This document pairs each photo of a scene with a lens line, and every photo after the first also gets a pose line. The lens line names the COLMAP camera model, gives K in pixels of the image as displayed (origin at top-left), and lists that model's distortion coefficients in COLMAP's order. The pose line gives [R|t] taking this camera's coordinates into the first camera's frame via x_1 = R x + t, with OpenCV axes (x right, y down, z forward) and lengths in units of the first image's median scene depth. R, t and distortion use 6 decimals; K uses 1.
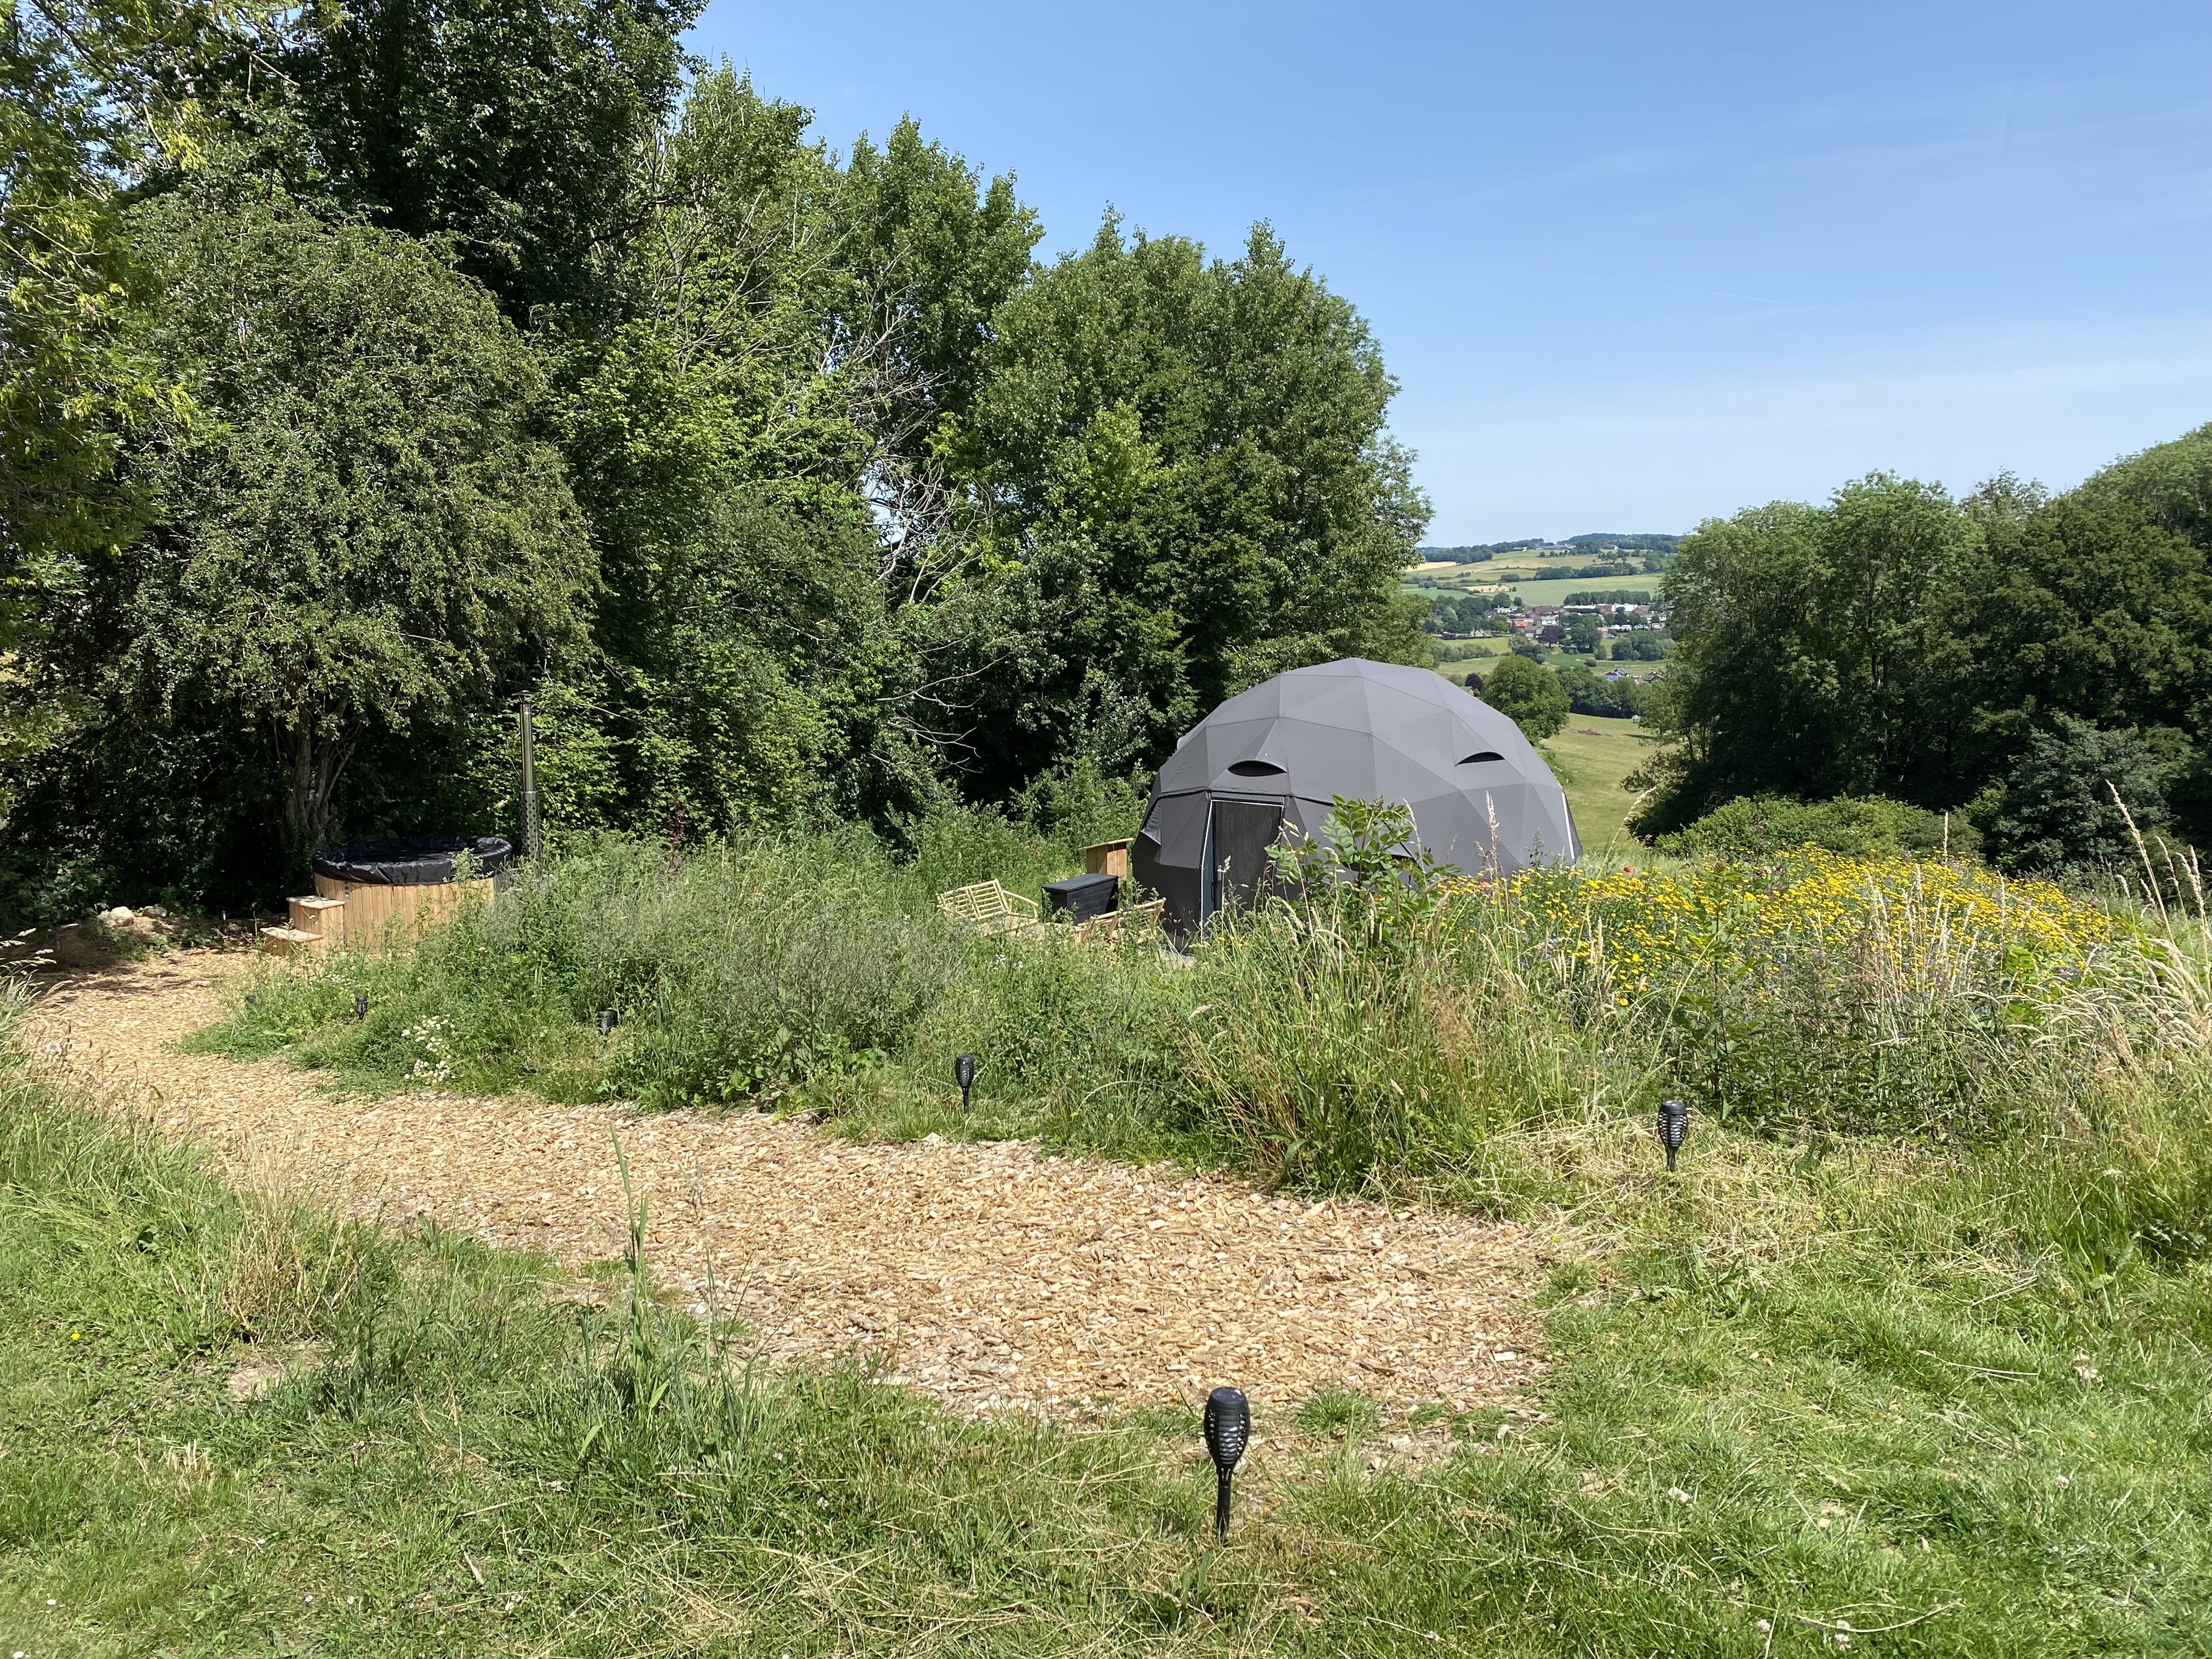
lens RADIAL K [[1752.5, 0, 1063.3], [0, 1752.5, 836.1], [0, 0, 1]] dist [0.092041, -0.135015]
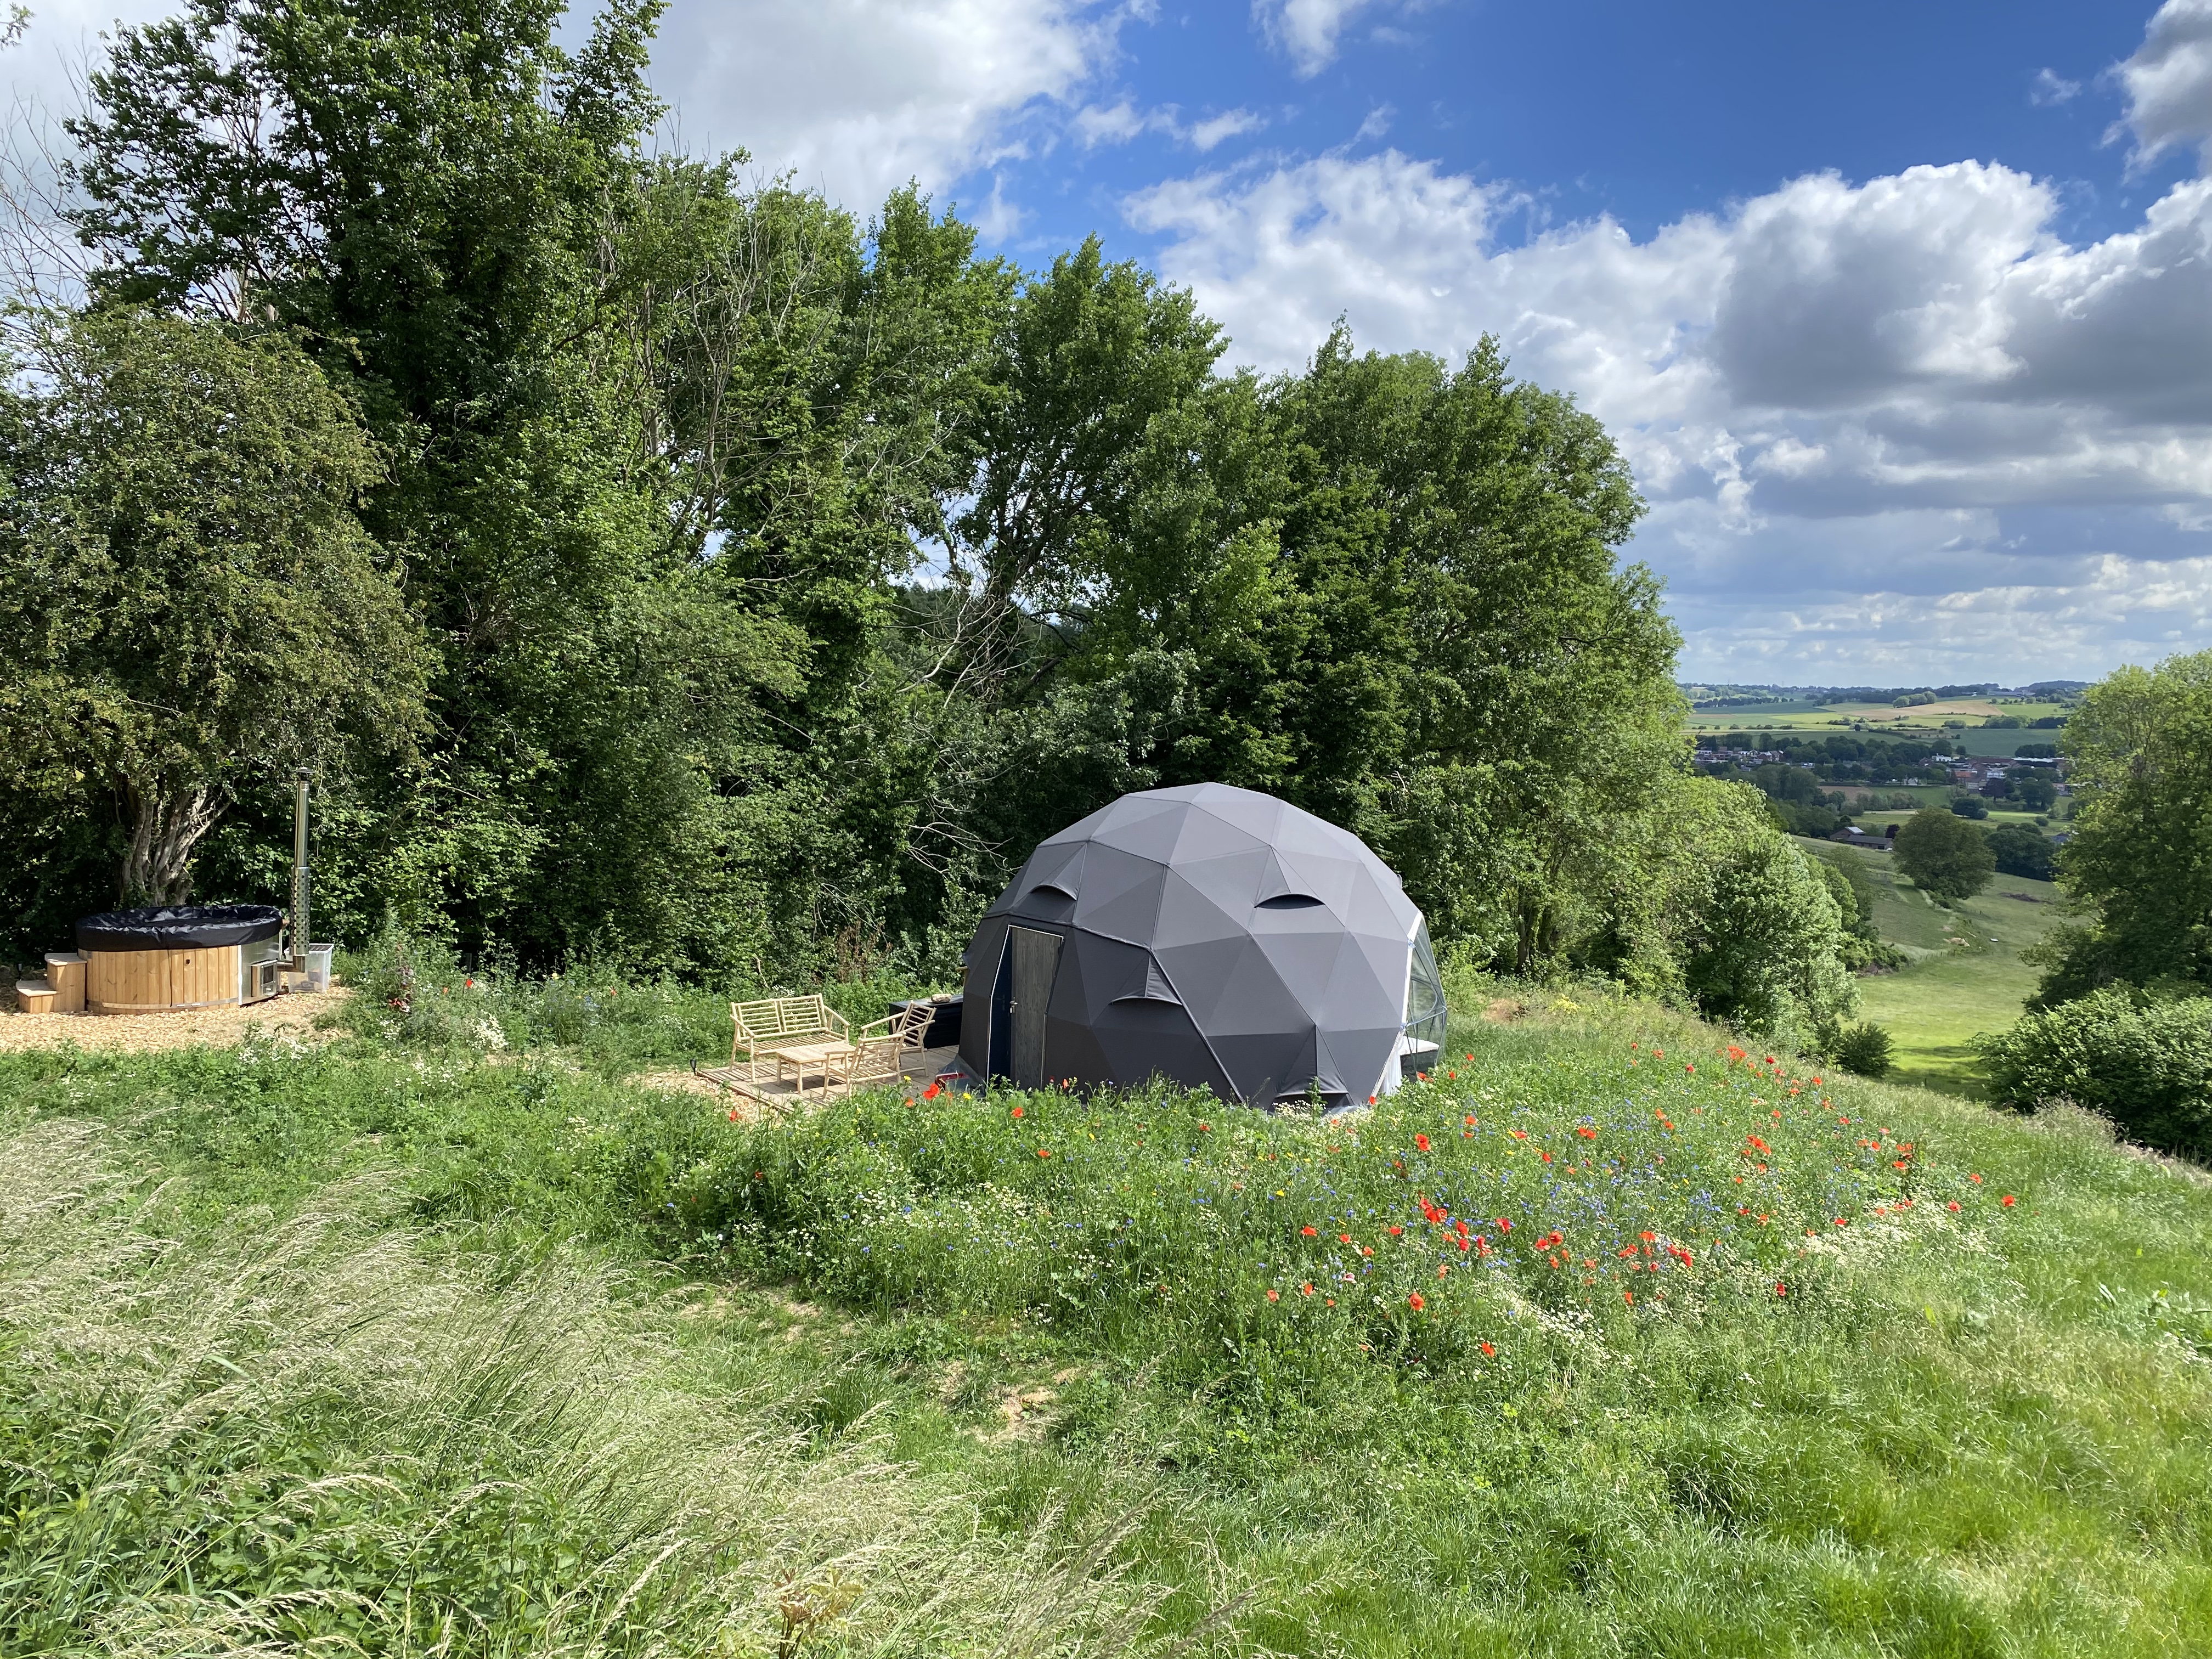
lens RADIAL K [[1752.5, 0, 1063.3], [0, 1752.5, 836.1], [0, 0, 1]] dist [0.092041, -0.135015]
pose [[0.968527, 0.061231, -0.241261, 0.152743], [-0.077073, 0.995408, -0.056775, -0.008181], [0.236676, 0.073583, 0.968798, 0.047805]]
